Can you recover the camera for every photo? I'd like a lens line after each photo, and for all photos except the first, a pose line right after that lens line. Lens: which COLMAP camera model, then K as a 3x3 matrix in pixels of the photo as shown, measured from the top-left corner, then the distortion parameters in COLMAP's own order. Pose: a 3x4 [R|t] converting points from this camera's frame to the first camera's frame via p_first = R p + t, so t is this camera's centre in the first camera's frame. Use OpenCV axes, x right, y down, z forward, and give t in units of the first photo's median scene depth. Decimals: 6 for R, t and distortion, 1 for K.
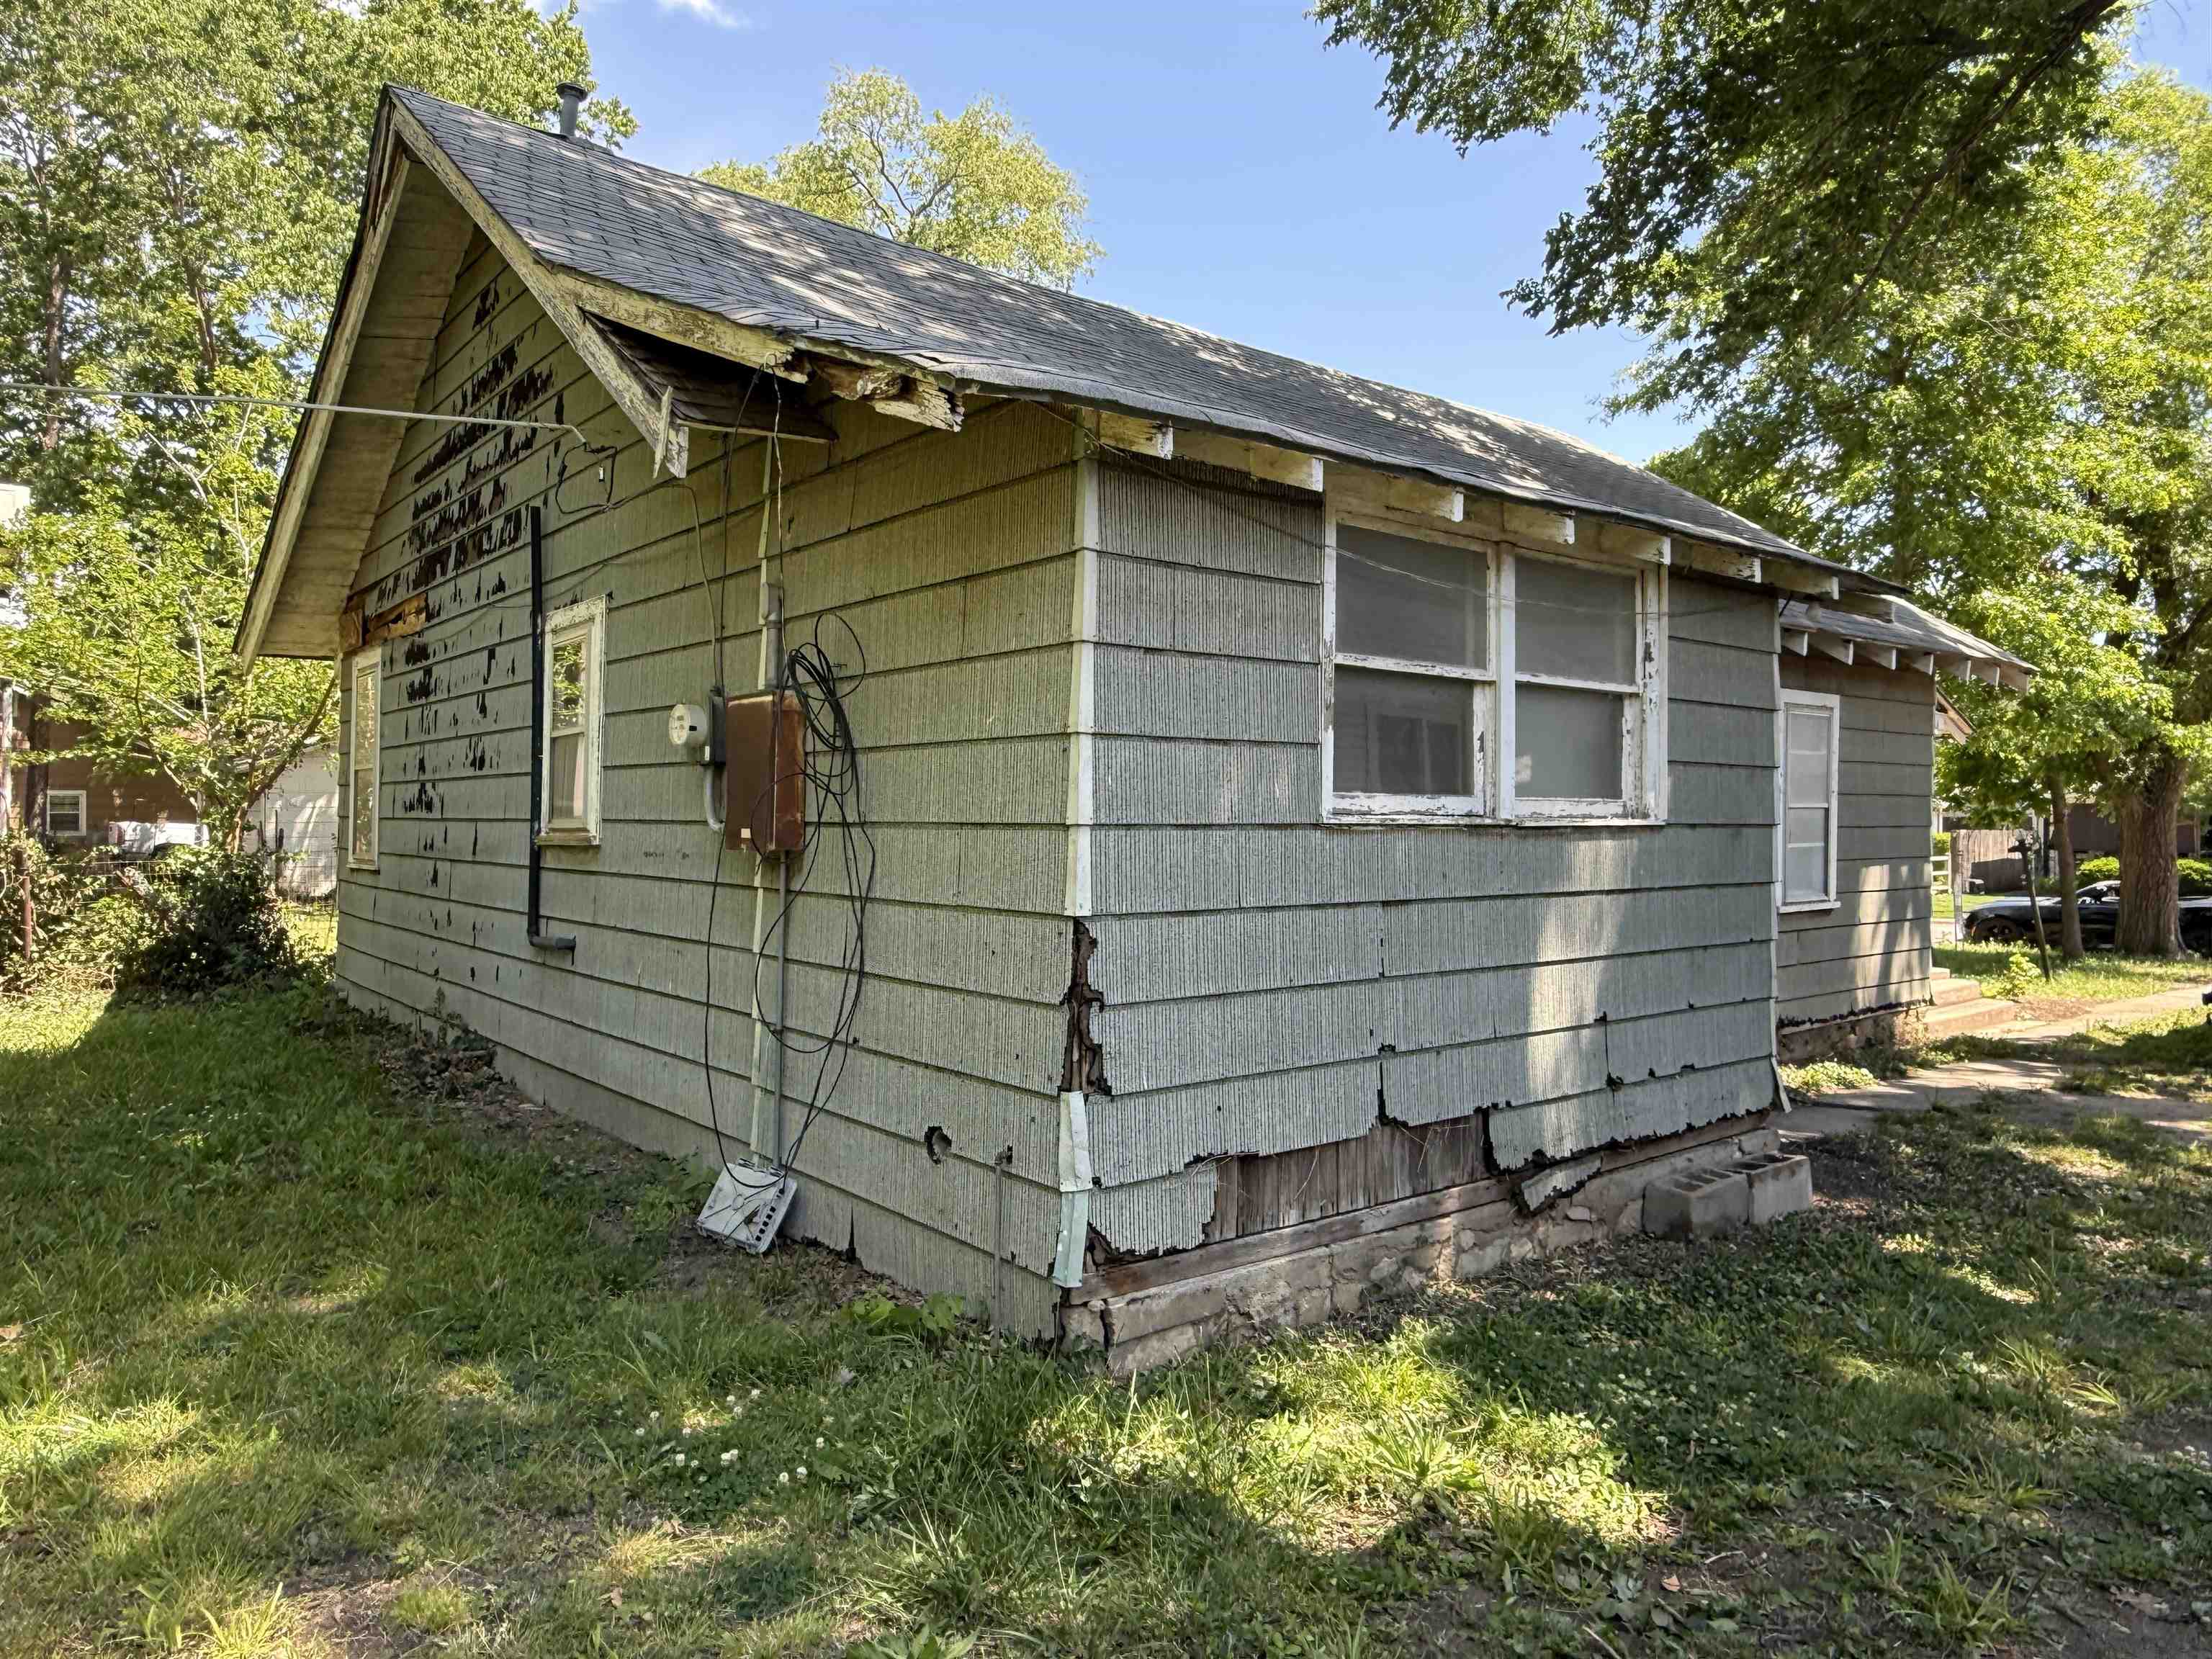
lens RADIAL K [[1459.5, 0, 1106.1], [0, 1459.5, 825.7], [0, 0, 1]] dist [0.000487, 0.000032]
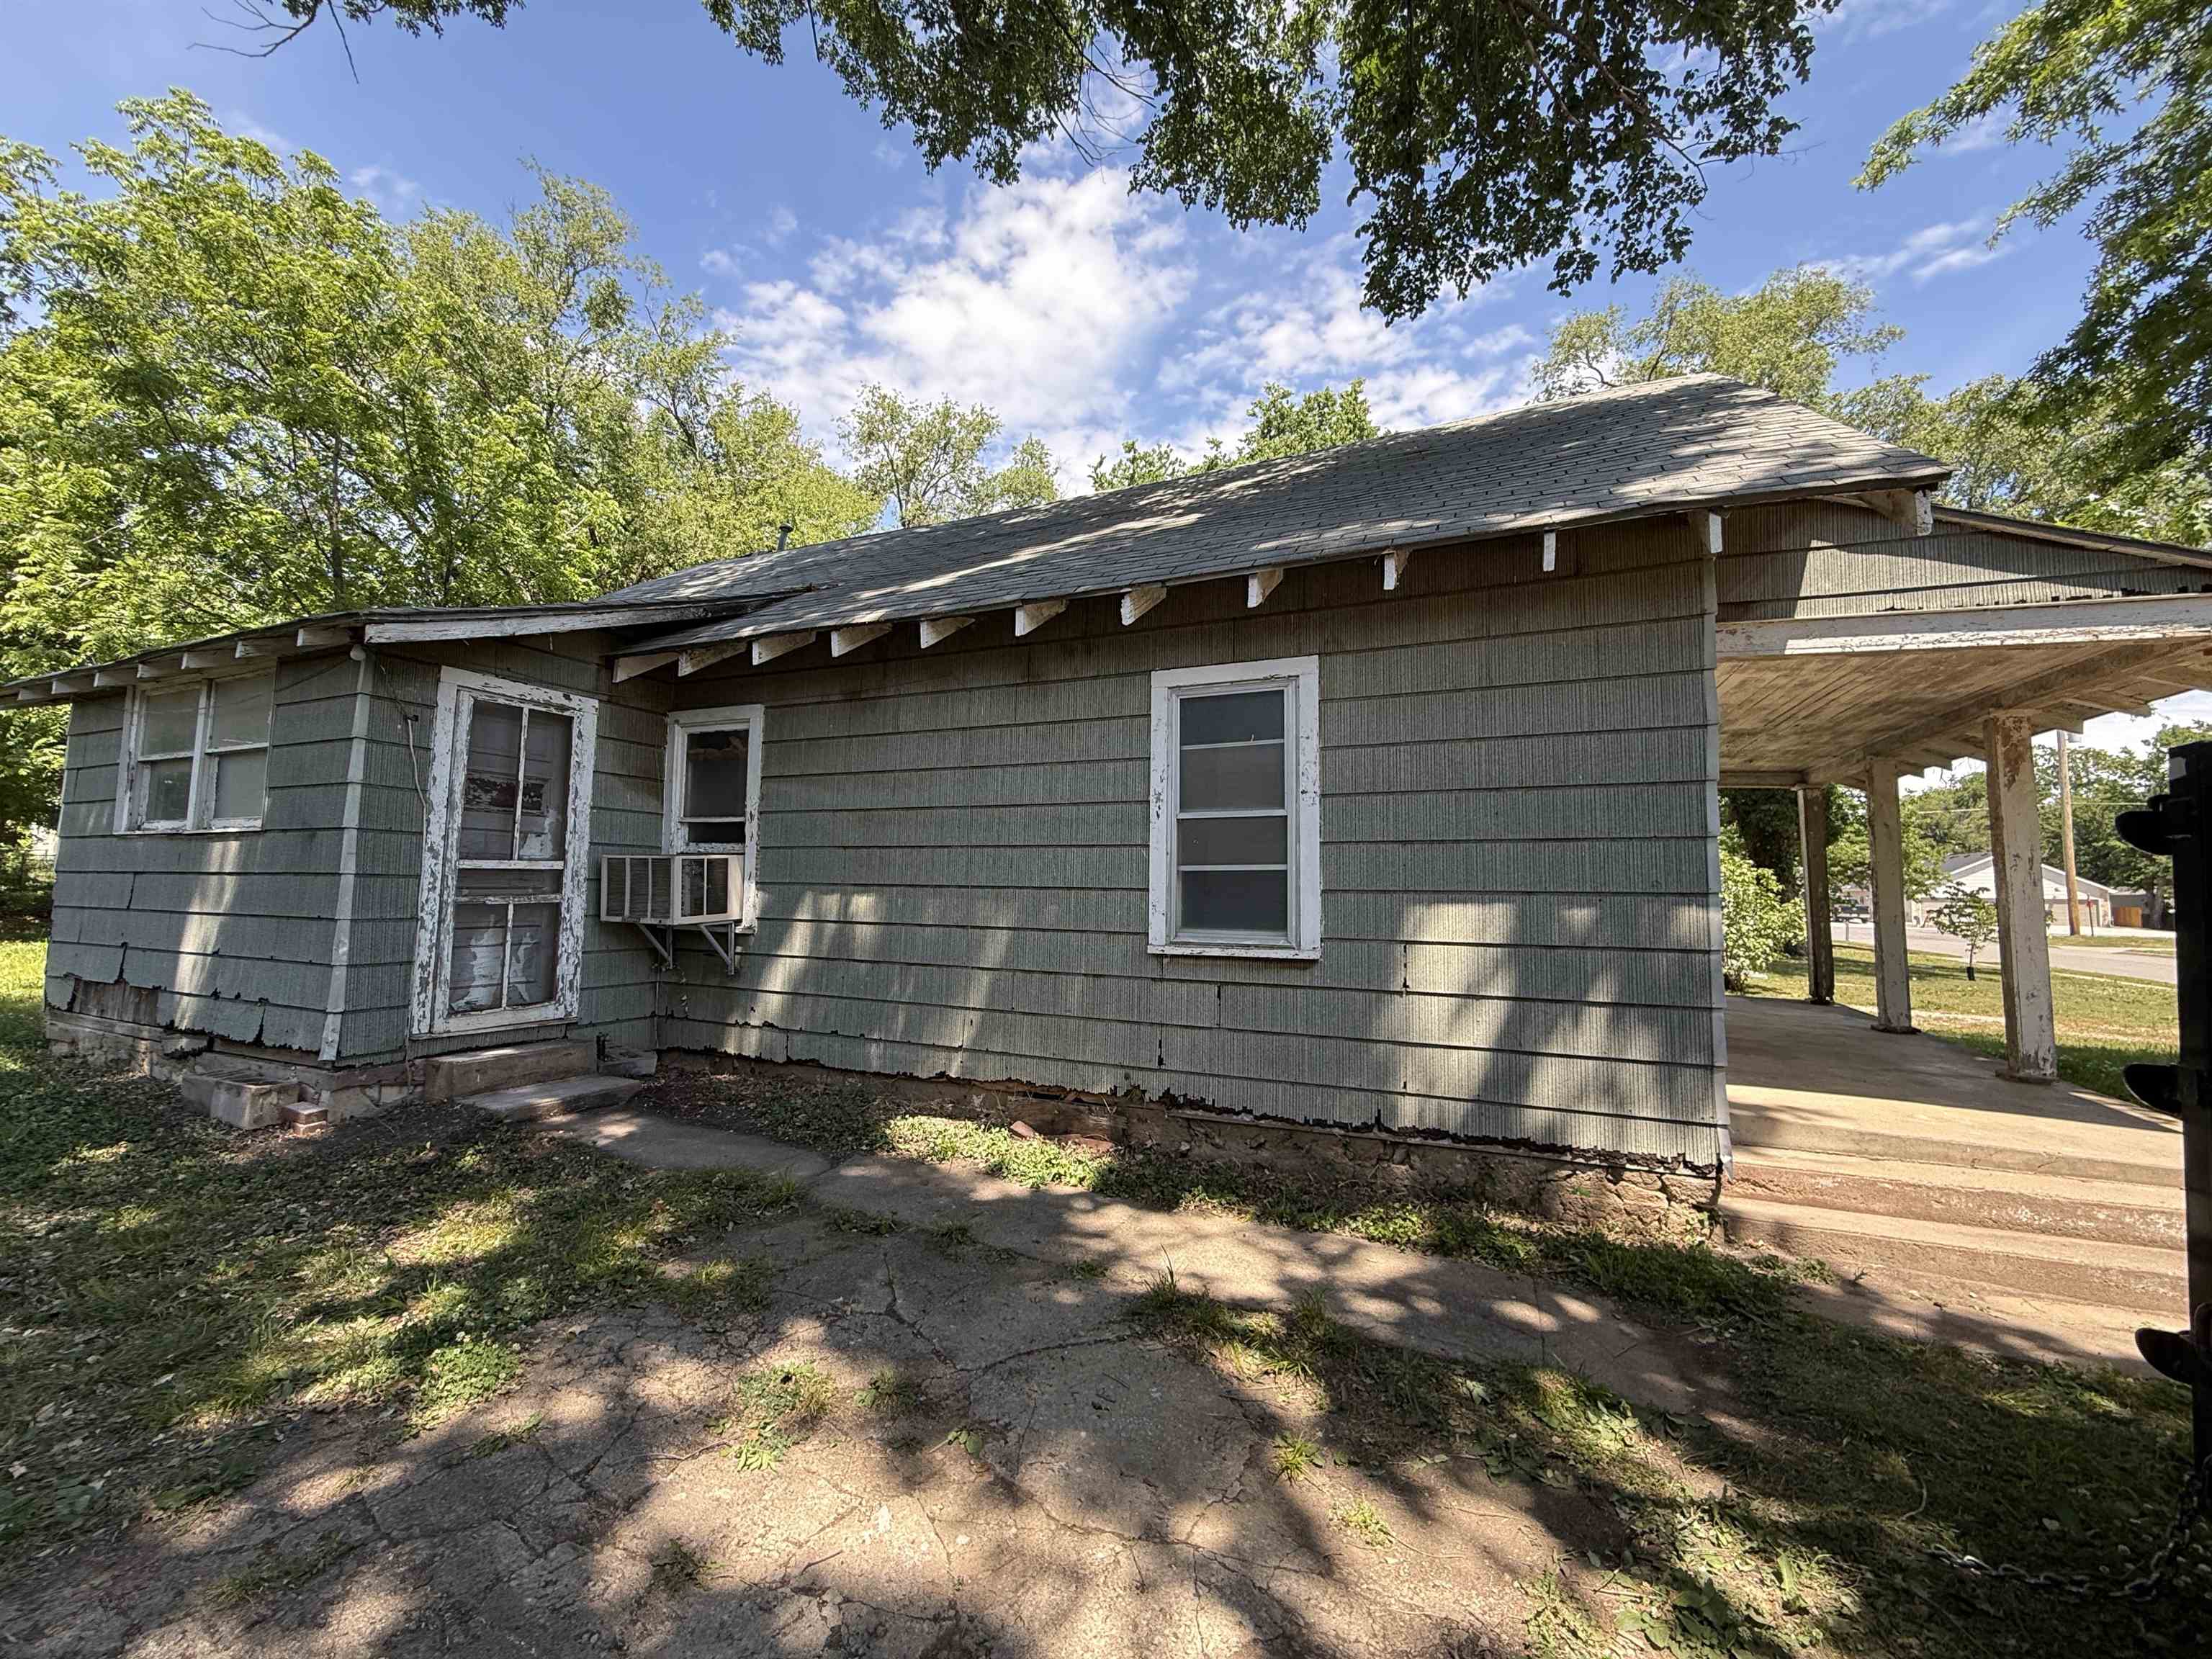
lens RADIAL K [[881.1, 0, 1095.7], [0, 881.1, 822.6], [0, 0, 1]] dist [-0.001372, -0.000497]
pose [[0.454852, -0.075412, -0.887369, 1.698339], [-0.015729, 0.995573, -0.092669, 0.066555], [0.890428, 0.056108, 0.451652, 1.459621]]
